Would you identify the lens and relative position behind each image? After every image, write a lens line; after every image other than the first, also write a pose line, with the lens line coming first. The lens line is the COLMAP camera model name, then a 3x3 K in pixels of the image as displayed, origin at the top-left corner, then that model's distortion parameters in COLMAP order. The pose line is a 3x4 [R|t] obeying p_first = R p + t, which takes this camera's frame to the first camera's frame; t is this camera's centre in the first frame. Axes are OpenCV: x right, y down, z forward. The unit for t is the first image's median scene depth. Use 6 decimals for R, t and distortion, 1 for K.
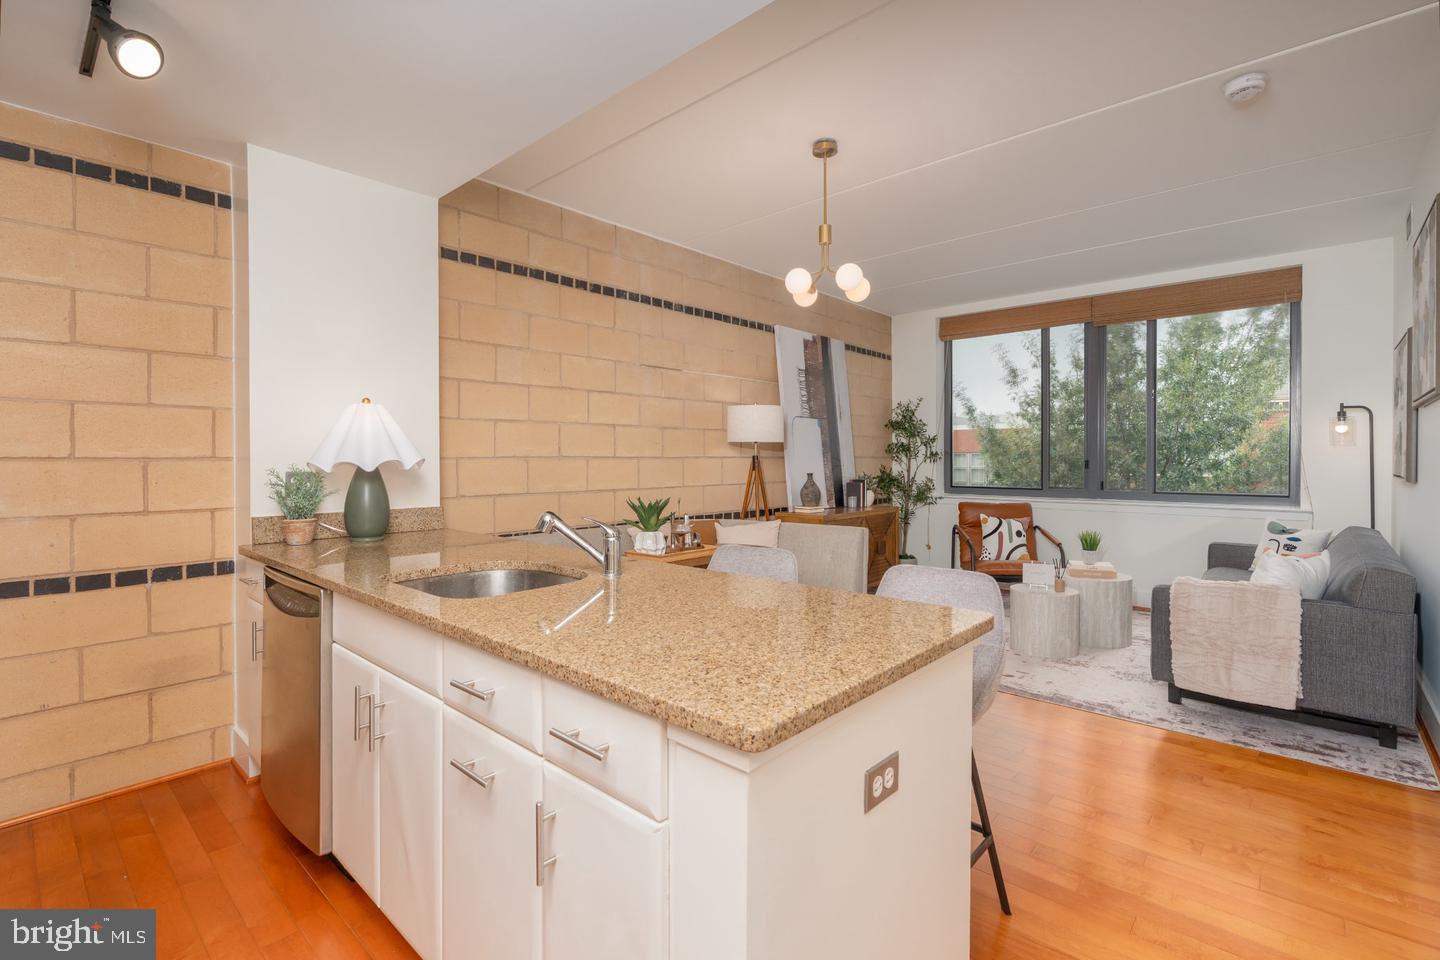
lens RADIAL K [[658.1, 0, 723.0], [0, 658.1, 458.6], [0, 0, 1]] dist [-0.001376, 0.000511]
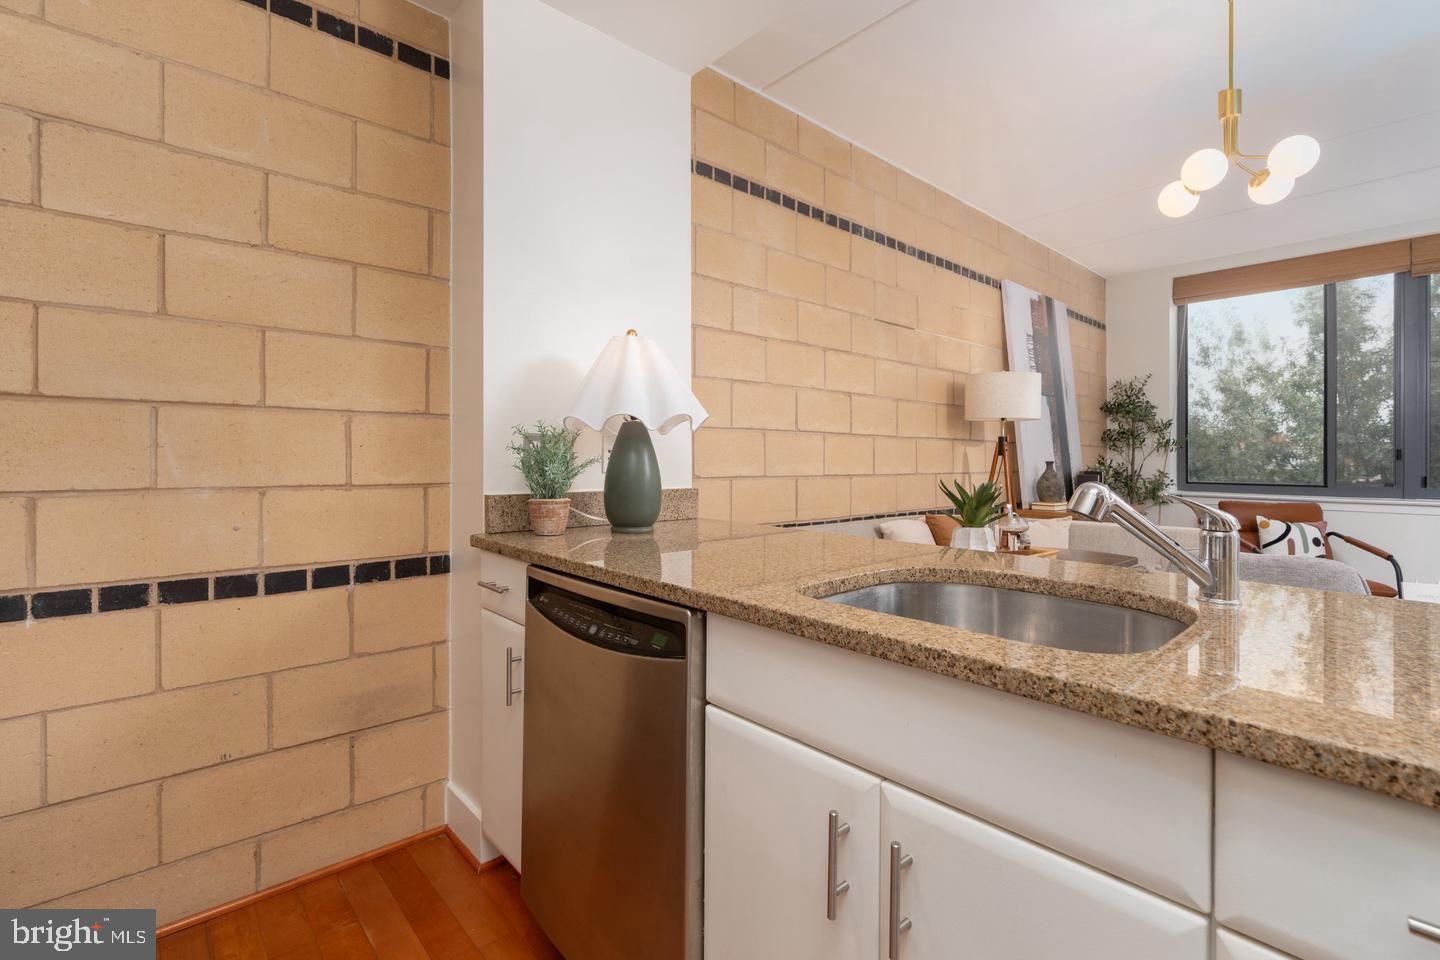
lens RADIAL K [[661.2, 0, 715.6], [0, 661.2, 456.7], [0, 0, 1]] dist [-0.002956, -0.000003]
pose [[0.993747, 0.005885, -0.111502, -0.371612], [-0.006584, 0.999961, -0.005907, 0.048020], [0.111463, 0.006604, 0.993747, 0.303470]]
